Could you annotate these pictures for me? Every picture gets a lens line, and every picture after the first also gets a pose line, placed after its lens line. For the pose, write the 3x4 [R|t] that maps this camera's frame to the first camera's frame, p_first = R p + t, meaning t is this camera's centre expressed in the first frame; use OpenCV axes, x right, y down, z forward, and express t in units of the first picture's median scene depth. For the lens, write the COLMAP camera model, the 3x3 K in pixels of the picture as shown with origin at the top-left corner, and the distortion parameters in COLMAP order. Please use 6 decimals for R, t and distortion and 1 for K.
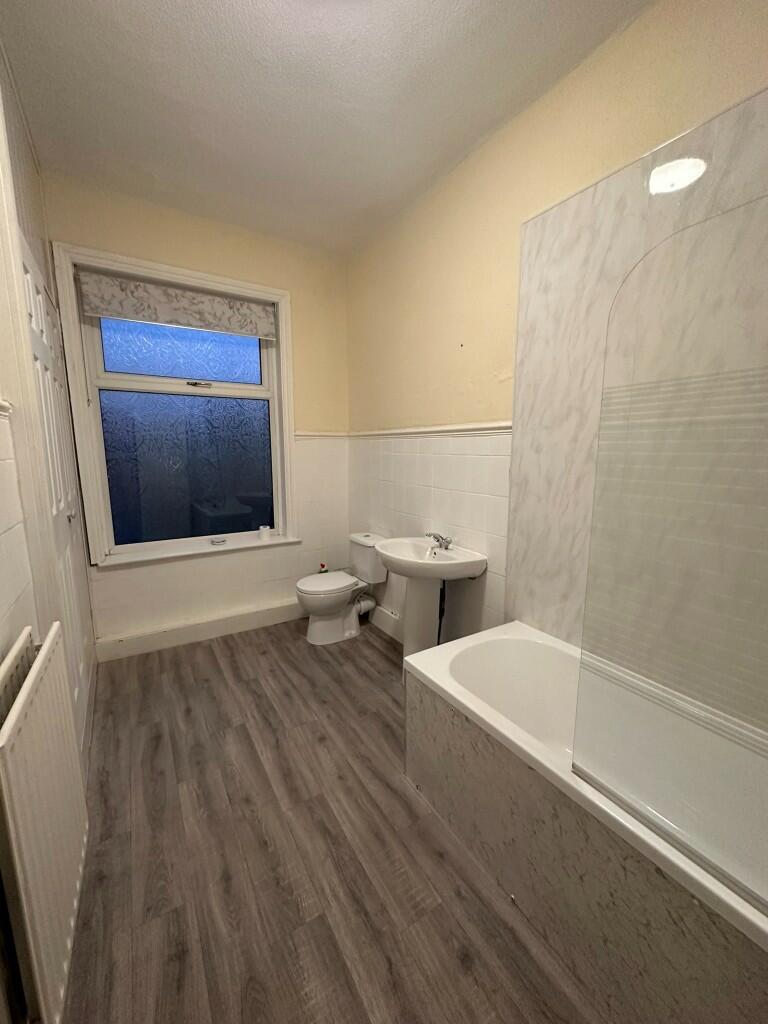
lens RADIAL K [[409.2, 0, 383.9], [0, 409.2, 512.5], [0, 0, 1]] dist [0.001900, 0.000121]
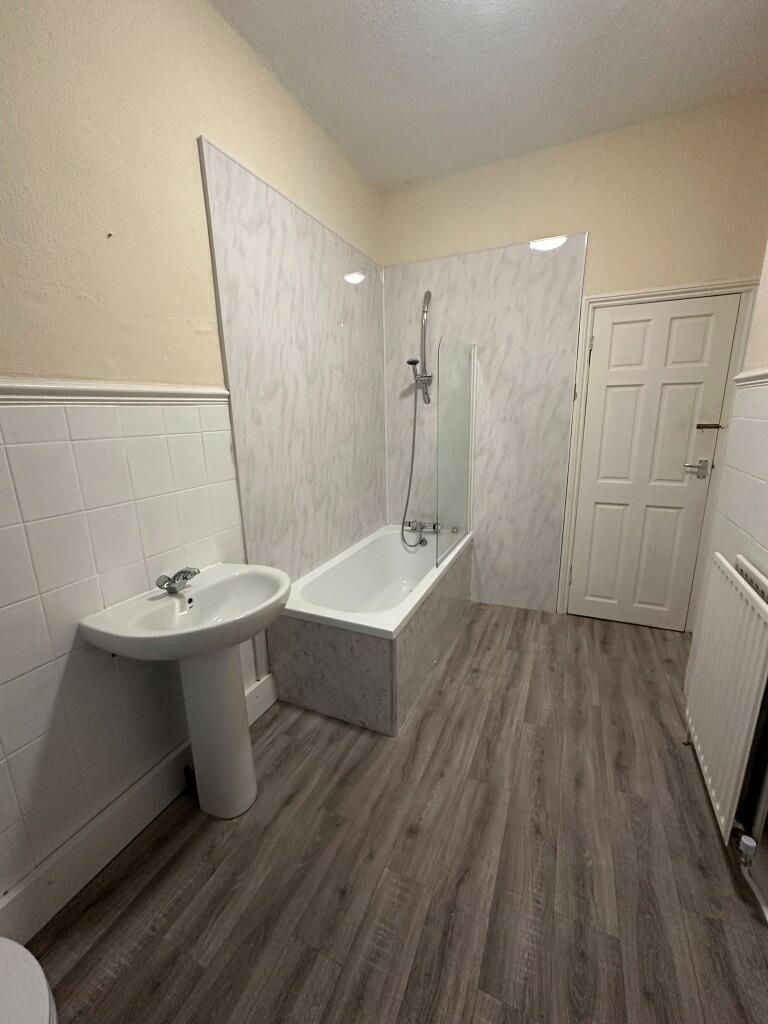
lens RADIAL K [[409.2, 0, 385.4], [0, 409.2, 511.7], [0, 0, 1]] dist [0.001900, 0.000121]
pose [[-0.555328, -0.190837, 0.809439, -0.682046], [0.148745, 0.934827, 0.322448, -0.238542], [-0.818221, 0.299464, -0.490749, 1.392577]]
